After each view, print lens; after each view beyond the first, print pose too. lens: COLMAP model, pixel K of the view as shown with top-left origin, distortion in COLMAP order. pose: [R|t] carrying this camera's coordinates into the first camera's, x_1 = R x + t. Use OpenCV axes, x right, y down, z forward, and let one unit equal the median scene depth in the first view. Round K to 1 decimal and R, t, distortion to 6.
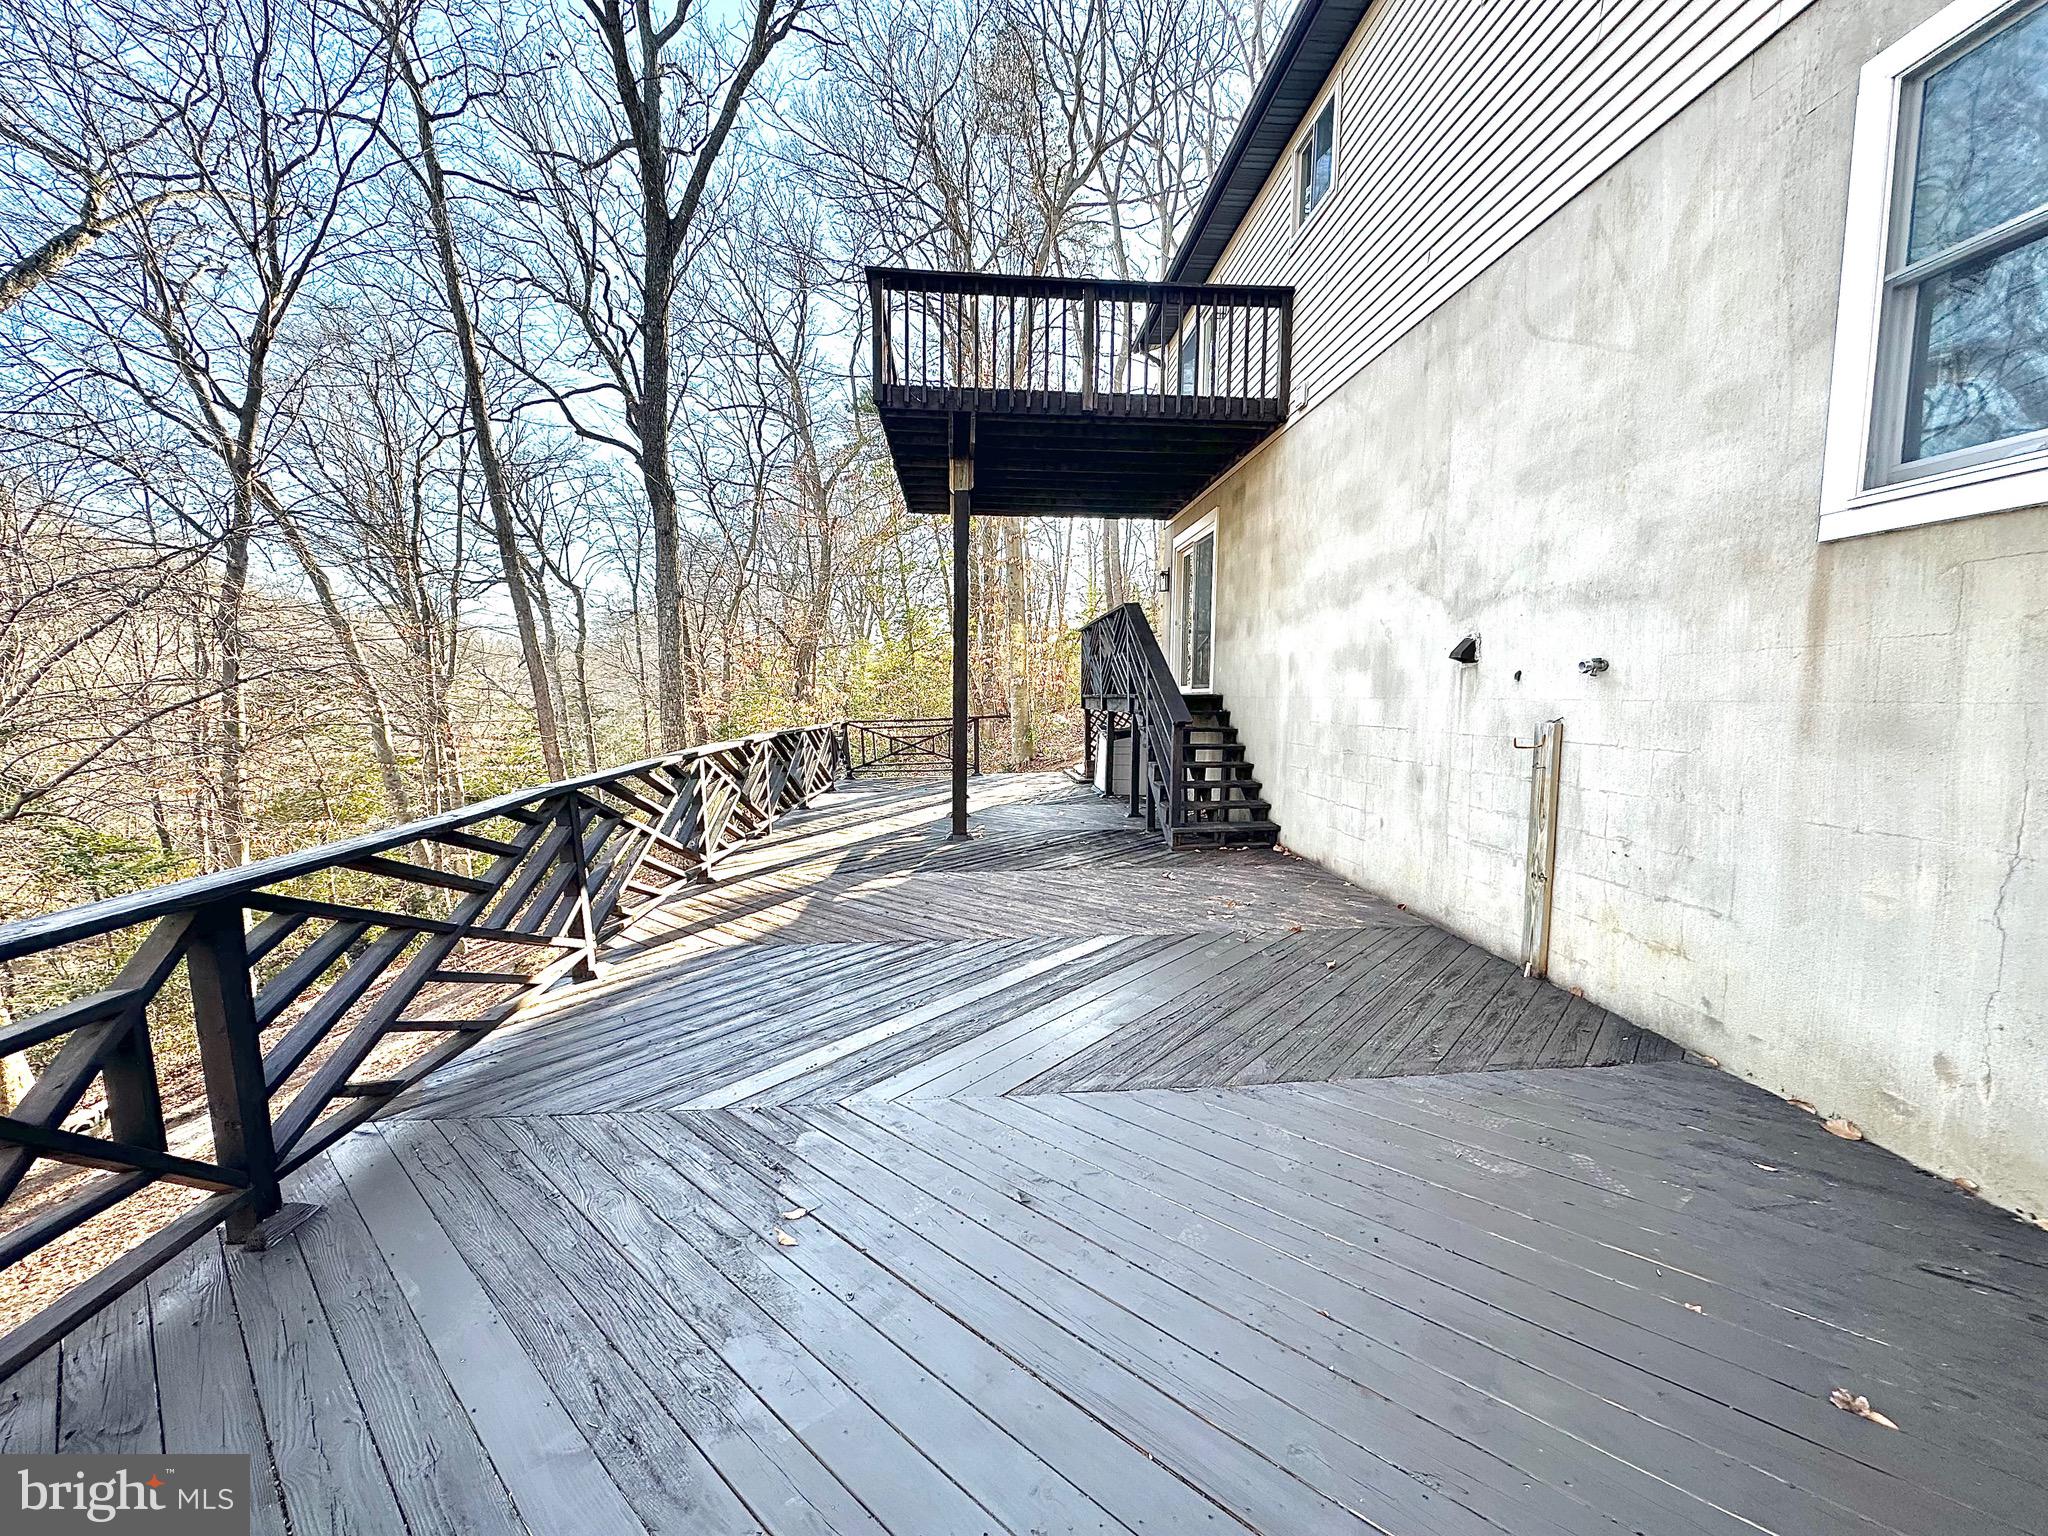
lens RADIAL K [[813.4, 0, 1015.1], [0, 813.4, 763.5], [0, 0, 1]] dist [-0.000599, 0.000218]
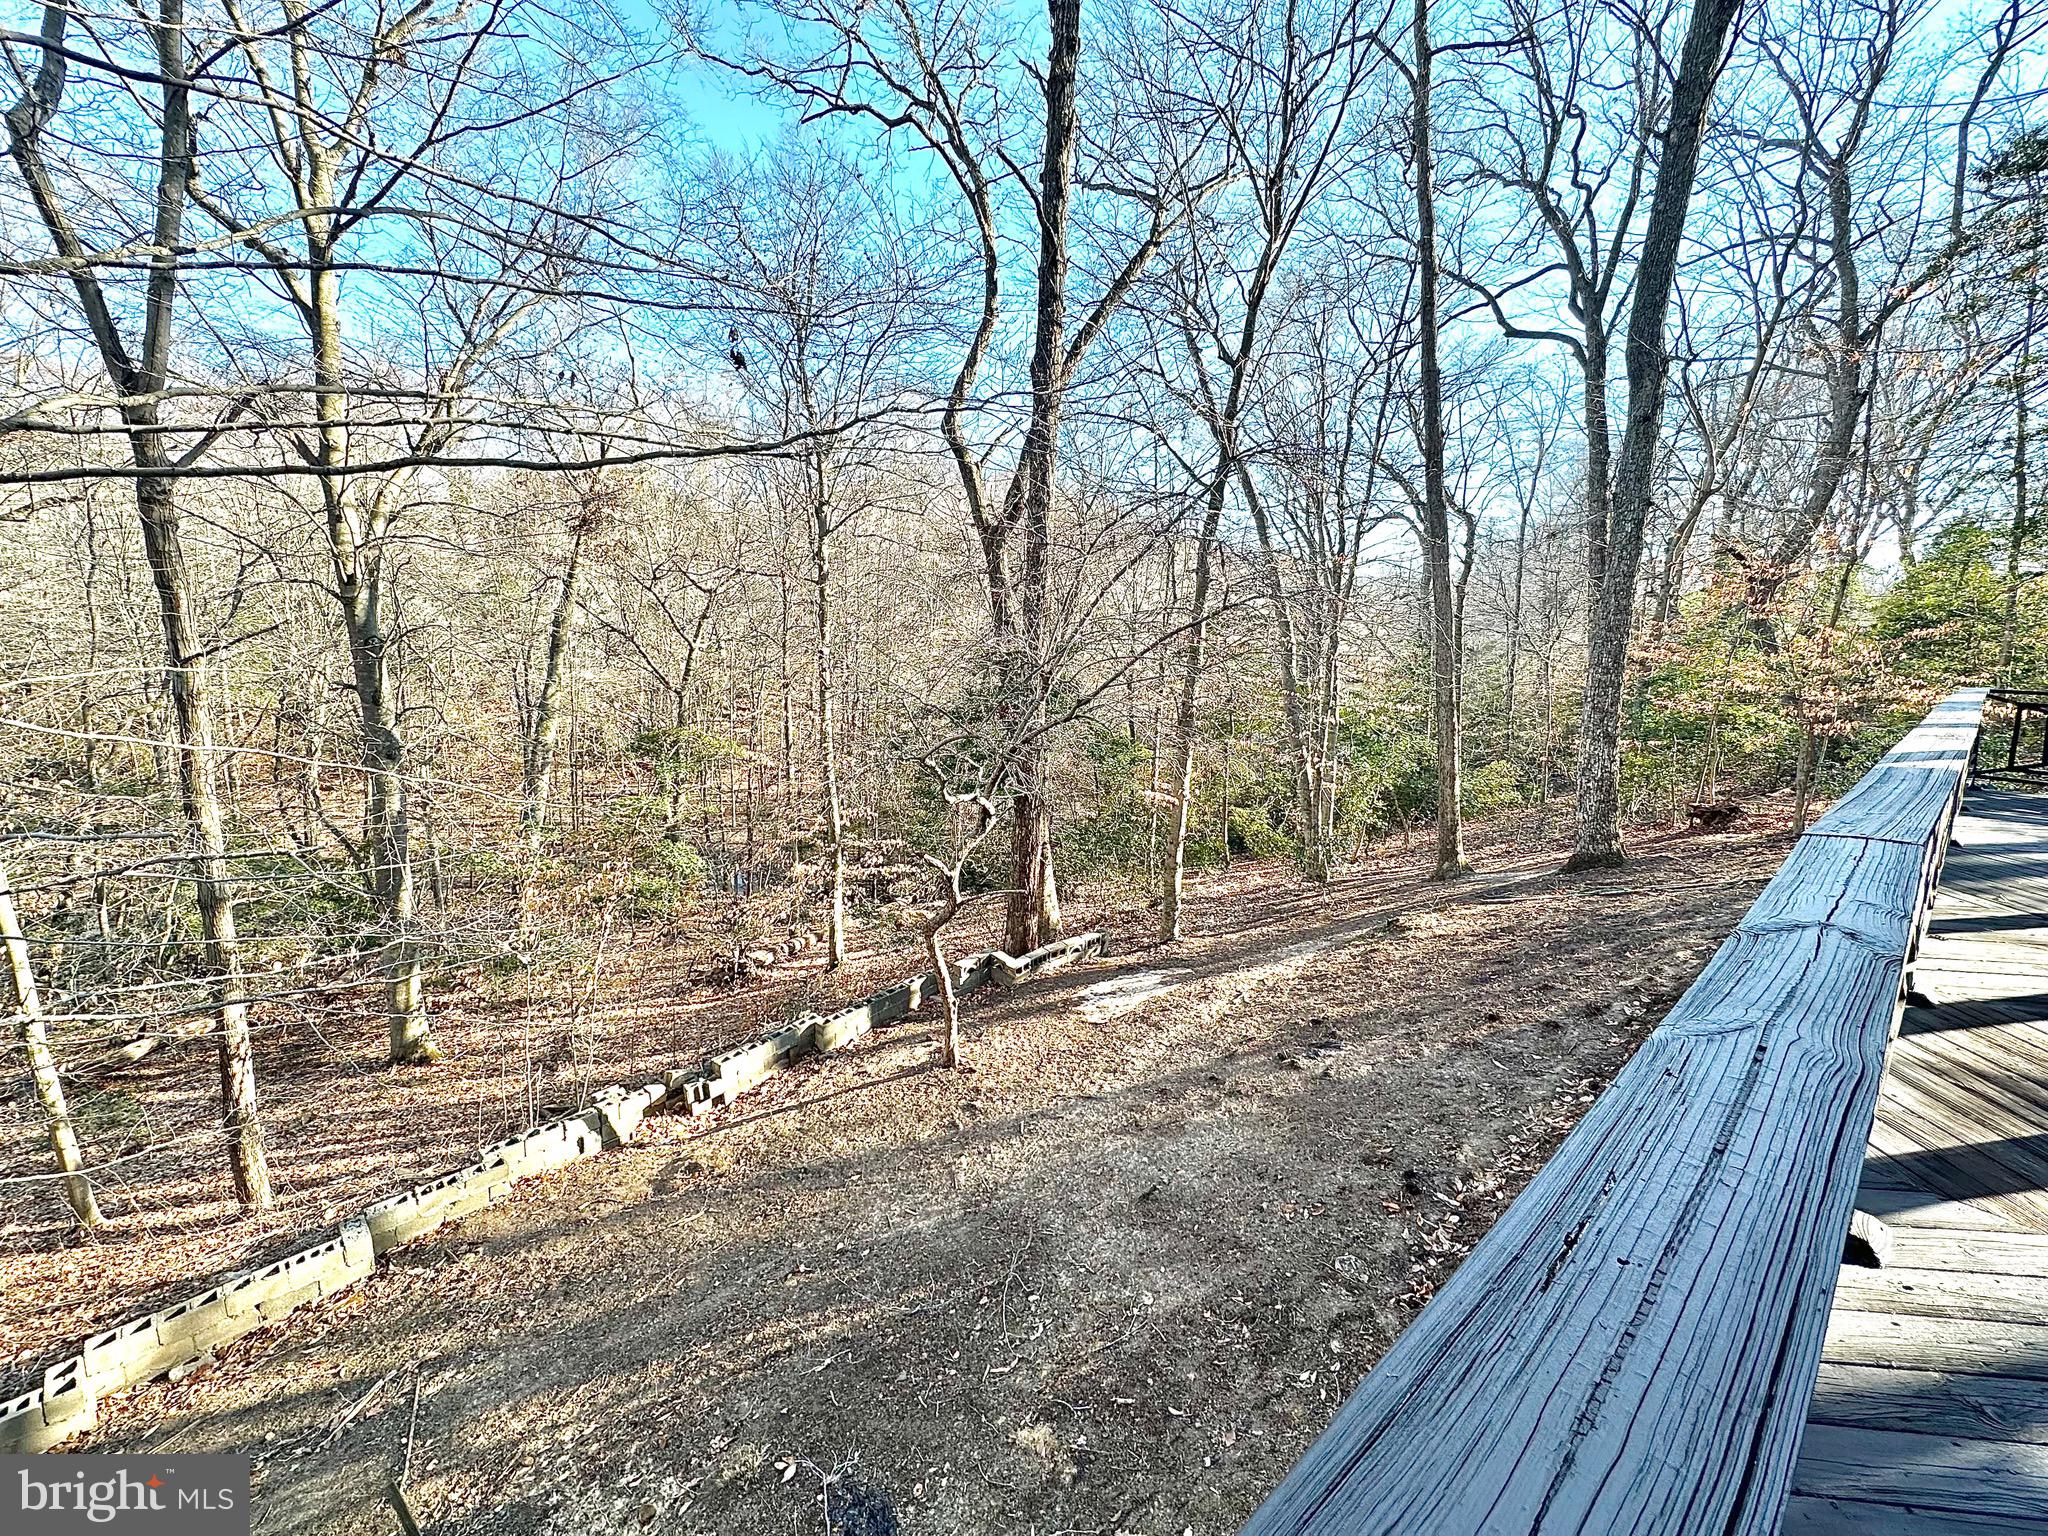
lens RADIAL K [[813.4, 0, 1015.1], [0, 813.4, 763.5], [0, 0, 1]] dist [-0.000599, 0.000218]
pose [[0.576708, 0.156029, -0.801912, -0.115375], [-0.095360, 0.987739, 0.123605, -0.004036], [0.811366, 0.005186, 0.584516, 0.086978]]
